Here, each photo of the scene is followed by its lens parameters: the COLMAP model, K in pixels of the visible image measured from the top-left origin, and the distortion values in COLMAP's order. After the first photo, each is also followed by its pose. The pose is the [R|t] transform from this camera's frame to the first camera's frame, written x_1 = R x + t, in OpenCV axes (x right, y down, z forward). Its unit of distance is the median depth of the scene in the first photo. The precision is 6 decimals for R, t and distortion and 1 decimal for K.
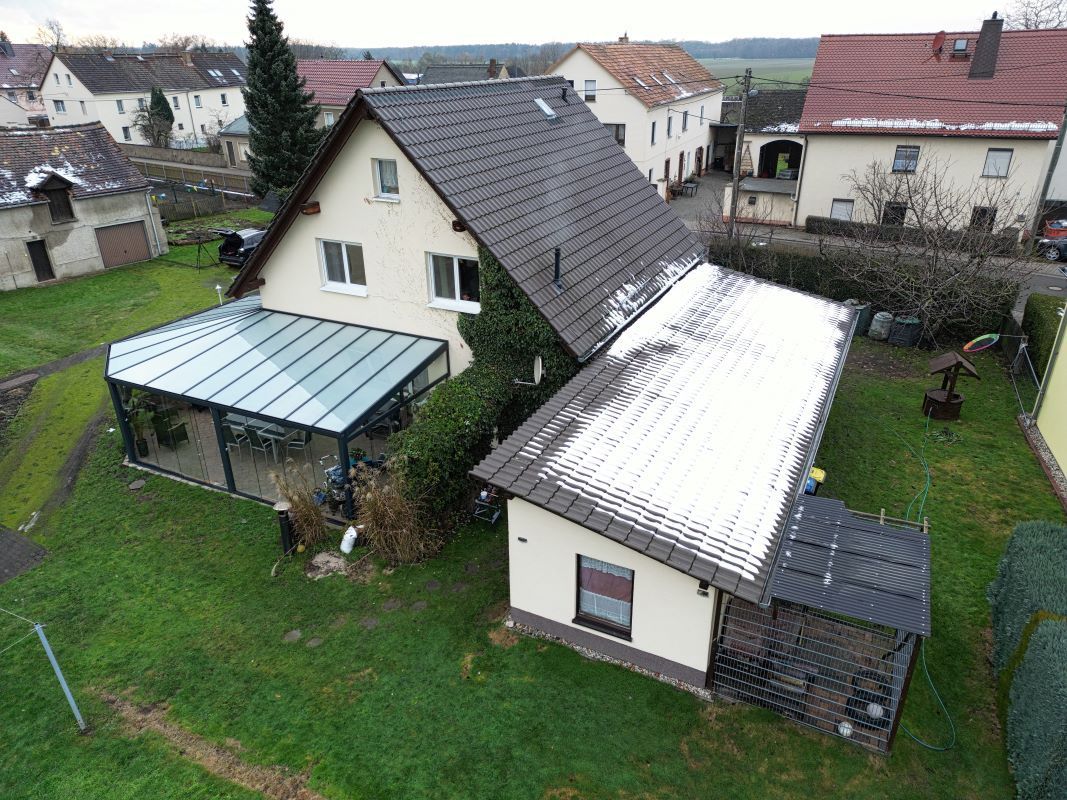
lens RADIAL K [[746.4, 0, 533.5], [0, 746.4, 400.0], [0, 0, 1]] dist [0.060003, -0.048413]
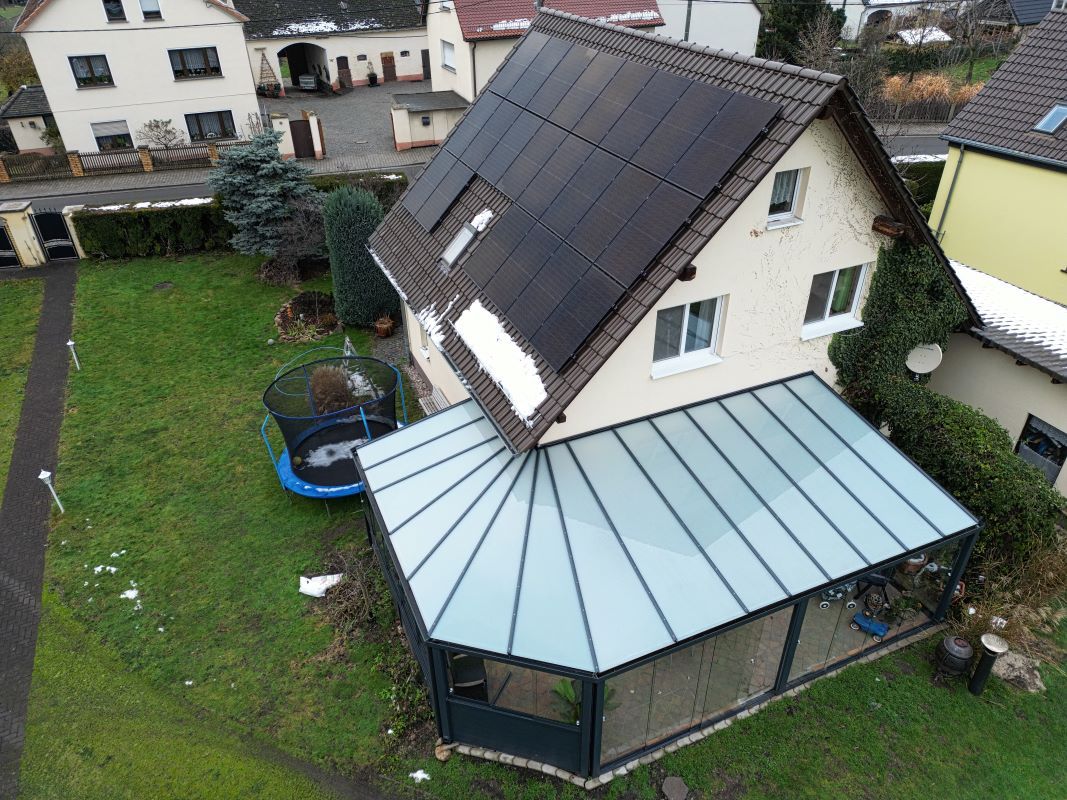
lens RADIAL K [[746.4, 0, 533.5], [0, 746.4, 400.0], [0, 0, 1]] dist [0.060003, -0.048413]
pose [[0.632485, -0.418782, 0.651602, -0.846872], [0.326022, 0.907026, 0.266485, -0.364837], [-0.702618, 0.043889, 0.710212, 0.623960]]
